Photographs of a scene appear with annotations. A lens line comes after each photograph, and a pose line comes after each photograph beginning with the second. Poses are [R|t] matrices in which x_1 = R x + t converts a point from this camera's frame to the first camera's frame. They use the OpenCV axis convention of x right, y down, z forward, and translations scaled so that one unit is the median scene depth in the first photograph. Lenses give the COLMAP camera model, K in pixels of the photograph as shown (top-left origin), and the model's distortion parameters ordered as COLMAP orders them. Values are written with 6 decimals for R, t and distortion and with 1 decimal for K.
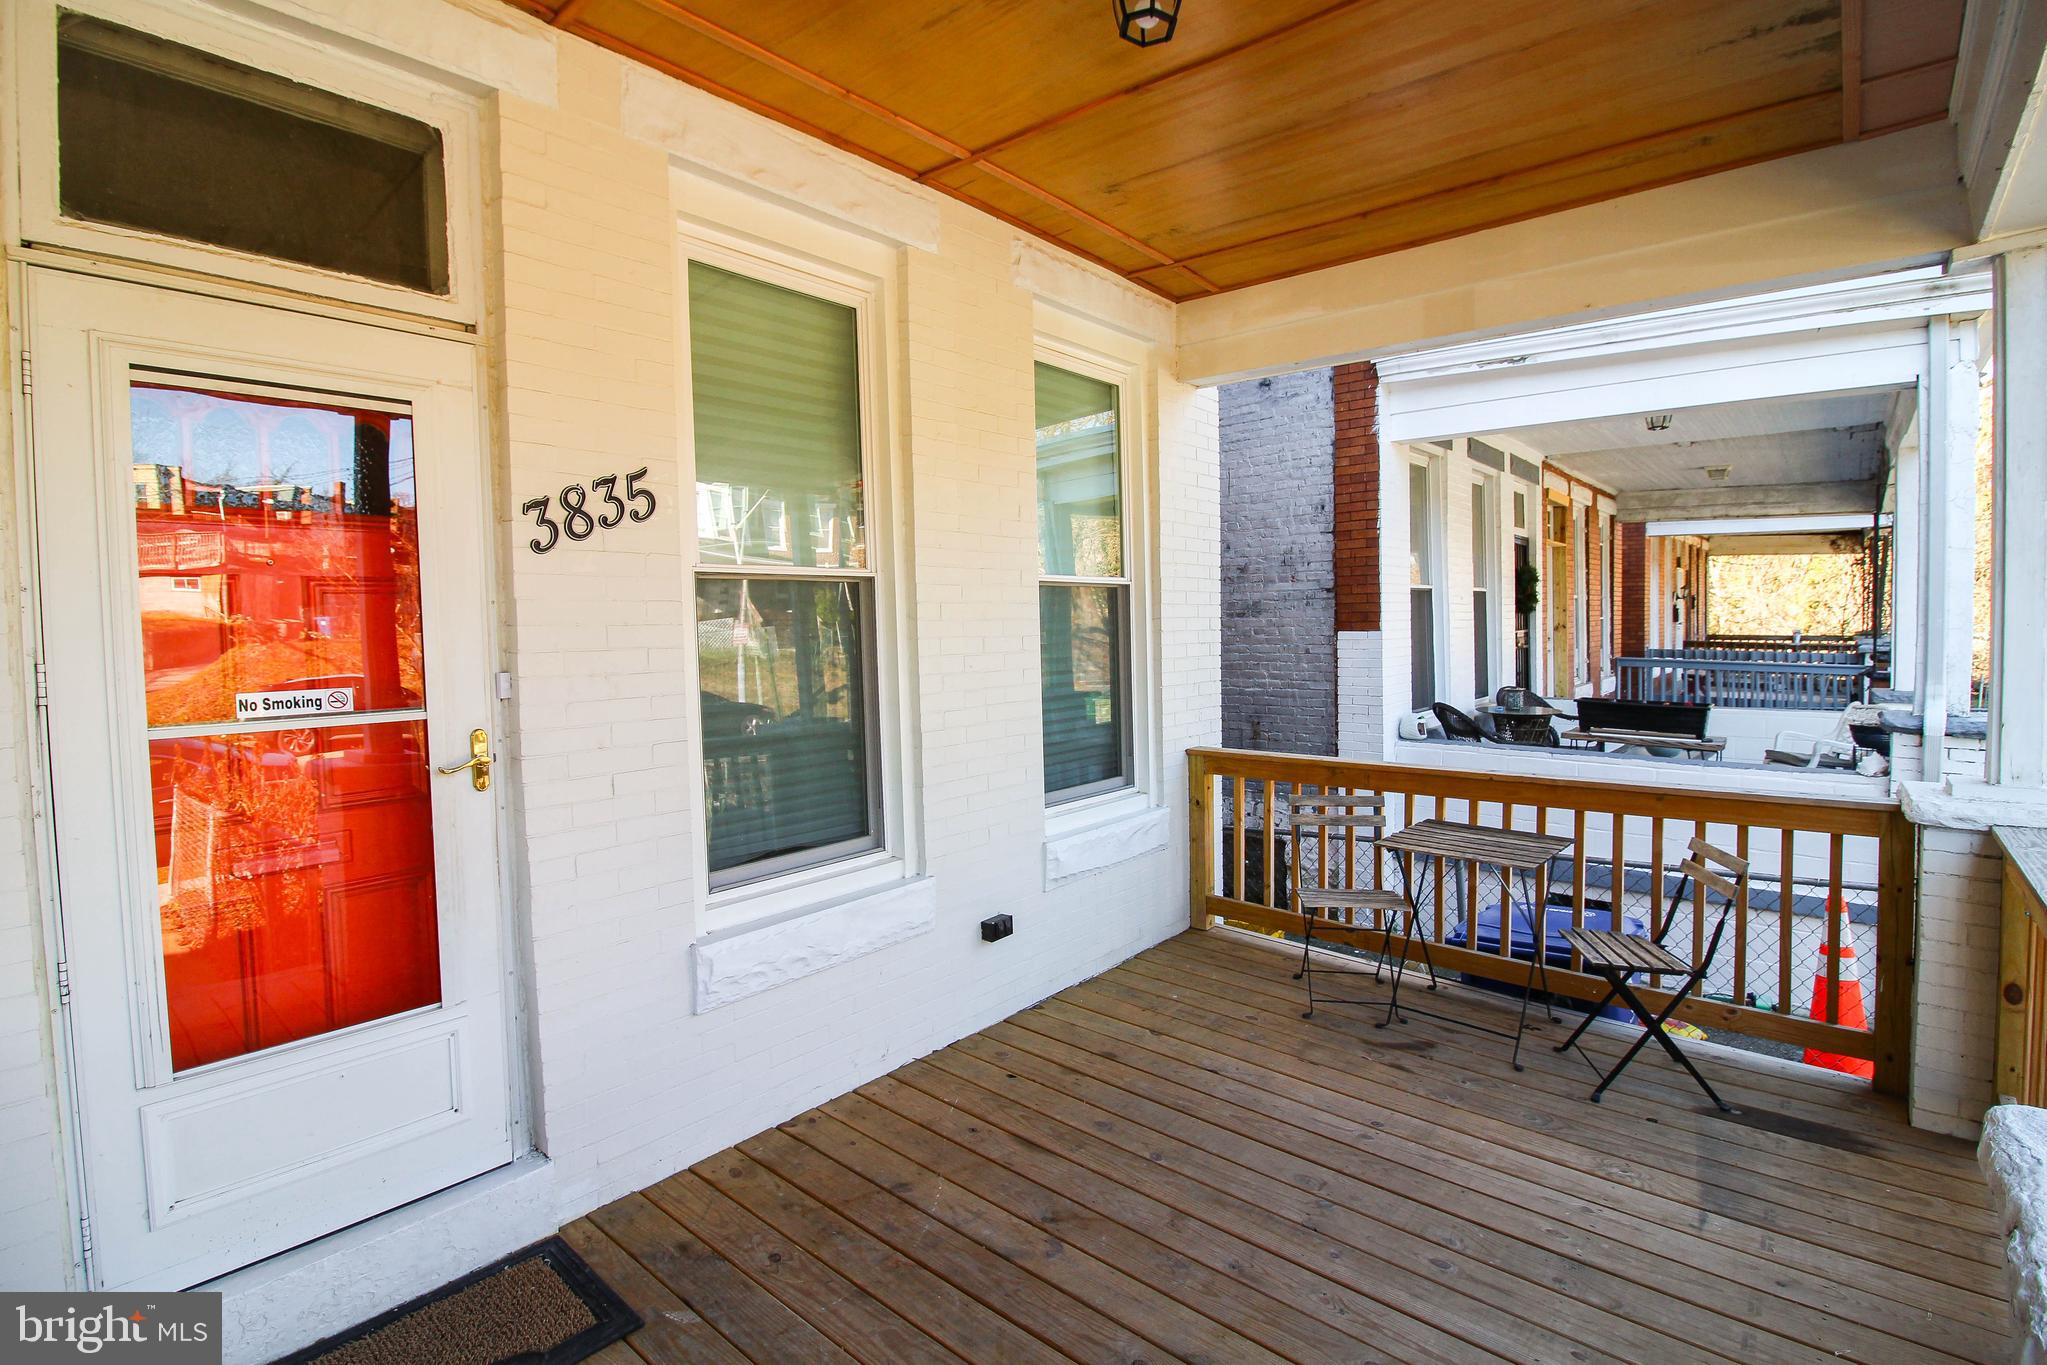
lens RADIAL K [[934.9, 0, 1022.0], [0, 934.9, 666.6], [0, 0, 1]] dist [0.001271, -0.015503]
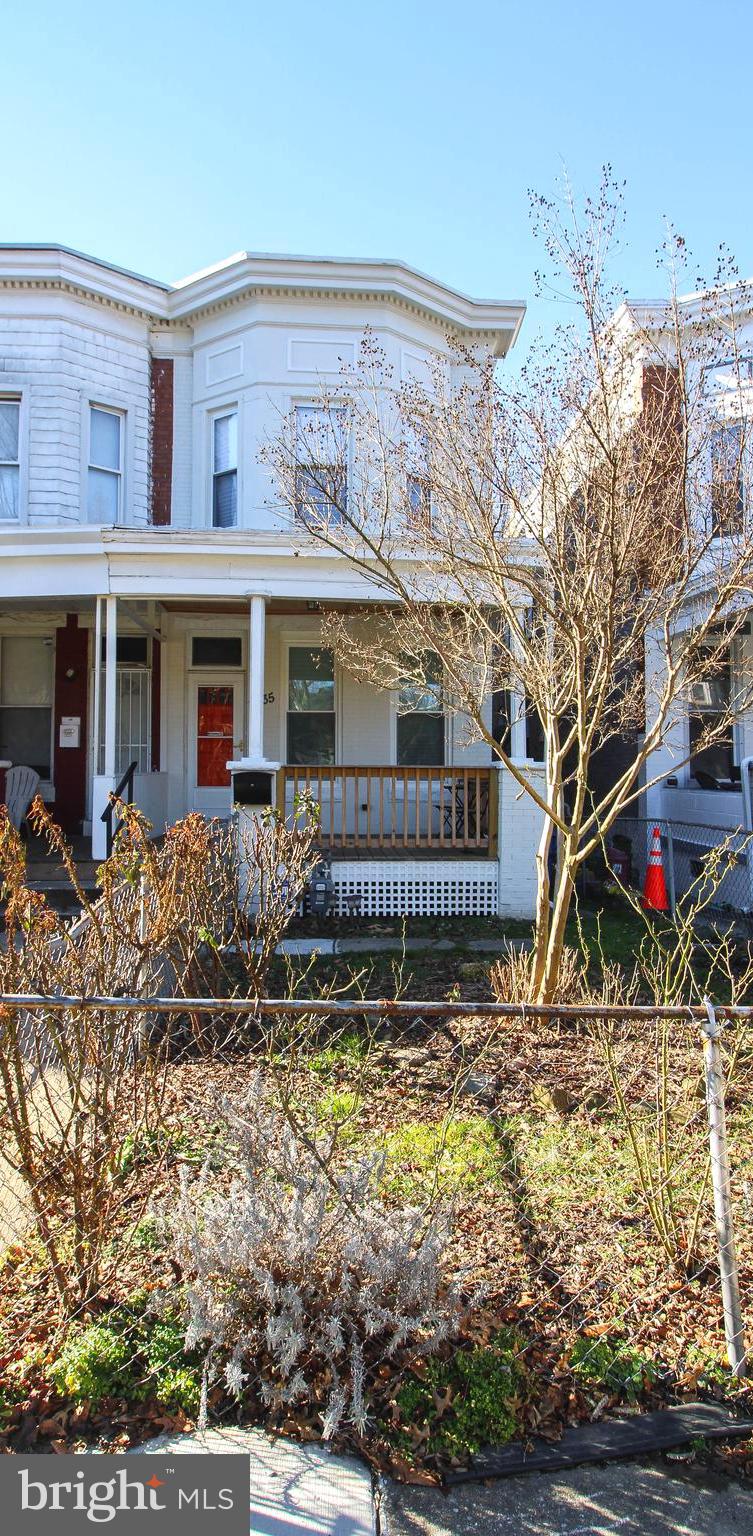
lens RADIAL K [[749.4, 0, 374.7], [0, 749.4, 762.5], [0, 0, 1]] dist [-0.000160, -0.000771]
pose [[0.704563, 0.018935, -0.709388, 1.755588], [-0.052385, 0.998304, -0.025382, 0.149284], [0.707705, 0.055044, 0.704361, -0.890309]]
